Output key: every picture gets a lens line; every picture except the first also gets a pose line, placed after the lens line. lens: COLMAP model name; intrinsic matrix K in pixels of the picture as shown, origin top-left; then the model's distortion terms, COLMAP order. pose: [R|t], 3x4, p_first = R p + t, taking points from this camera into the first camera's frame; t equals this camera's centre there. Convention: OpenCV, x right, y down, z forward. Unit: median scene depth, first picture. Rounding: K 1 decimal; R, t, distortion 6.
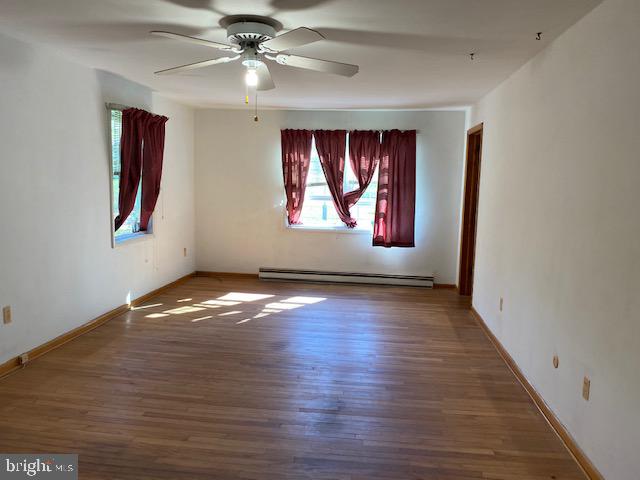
lens RADIAL K [[487.5, 0, 320.9], [0, 487.5, 238.1], [0, 0, 1]] dist [0.022230, -0.026677]
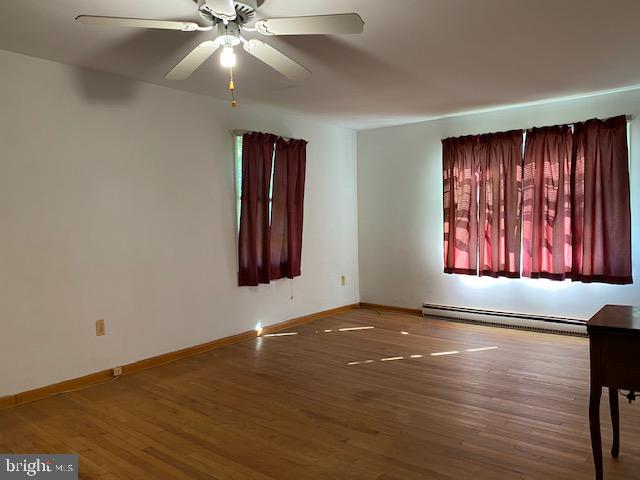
lens RADIAL K [[487.5, 0, 319.5], [0, 487.5, 241.5], [0, 0, 1]] dist [0.022230, -0.026677]
pose [[0.848077, -0.016112, -0.529628, 0.215114], [-0.020794, 0.997756, -0.063651, 0.015516], [0.529465, 0.064994, 0.845839, 0.206379]]
